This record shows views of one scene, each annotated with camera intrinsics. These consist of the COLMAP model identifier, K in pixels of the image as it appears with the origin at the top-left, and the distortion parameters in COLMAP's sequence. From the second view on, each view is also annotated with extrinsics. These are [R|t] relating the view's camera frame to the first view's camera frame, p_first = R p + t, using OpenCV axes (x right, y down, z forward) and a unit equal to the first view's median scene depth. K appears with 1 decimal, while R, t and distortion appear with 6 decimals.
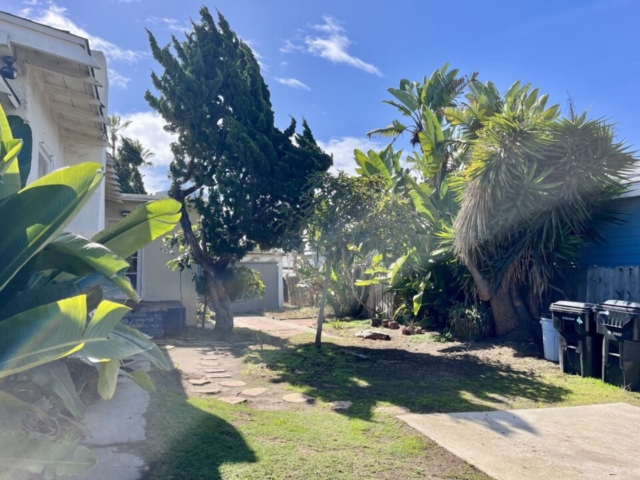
lens RADIAL K [[485.3, 0, 317.0], [0, 485.3, 250.0], [0, 0, 1]] dist [0.008894, -0.000903]
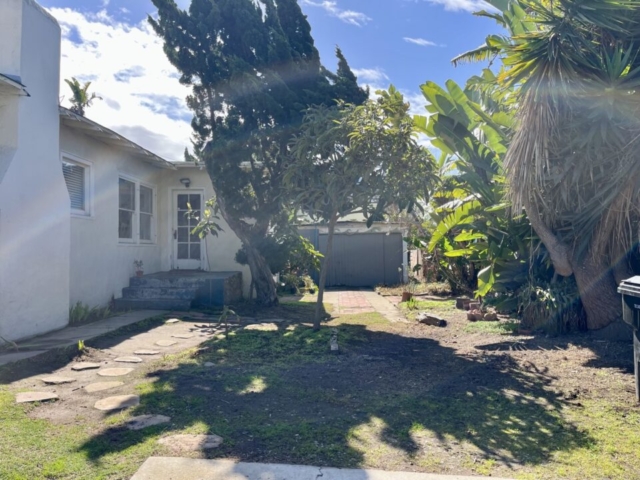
lens RADIAL K [[485.3, 0, 317.0], [0, 485.3, 250.0], [0, 0, 1]] dist [0.008894, -0.000903]
pose [[0.921109, -0.004208, -0.389281, 0.246243], [0.024167, 0.998631, 0.046390, 0.025677], [0.388553, -0.052138, 0.919950, 0.222677]]
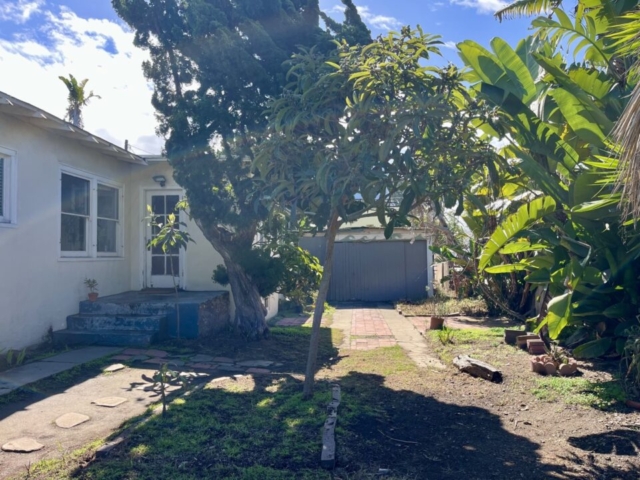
lens RADIAL K [[485.3, 0, 317.0], [0, 485.3, 250.0], [0, 0, 1]] dist [0.008894, -0.000903]
pose [[0.905263, -0.010895, -0.424712, 0.183507], [0.028499, 0.998977, 0.035119, 0.020643], [0.423894, -0.043896, 0.904647, 0.431518]]
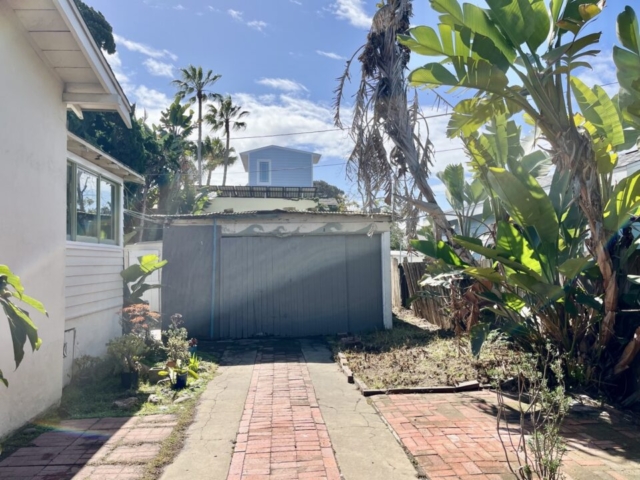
lens RADIAL K [[485.3, 0, 317.0], [0, 485.3, 250.0], [0, 0, 1]] dist [0.008894, -0.000903]
pose [[0.961967, -0.009797, -0.272988, -0.022536], [0.017397, 0.999525, 0.025434, 0.057350], [0.272609, -0.029215, 0.961681, 1.045010]]
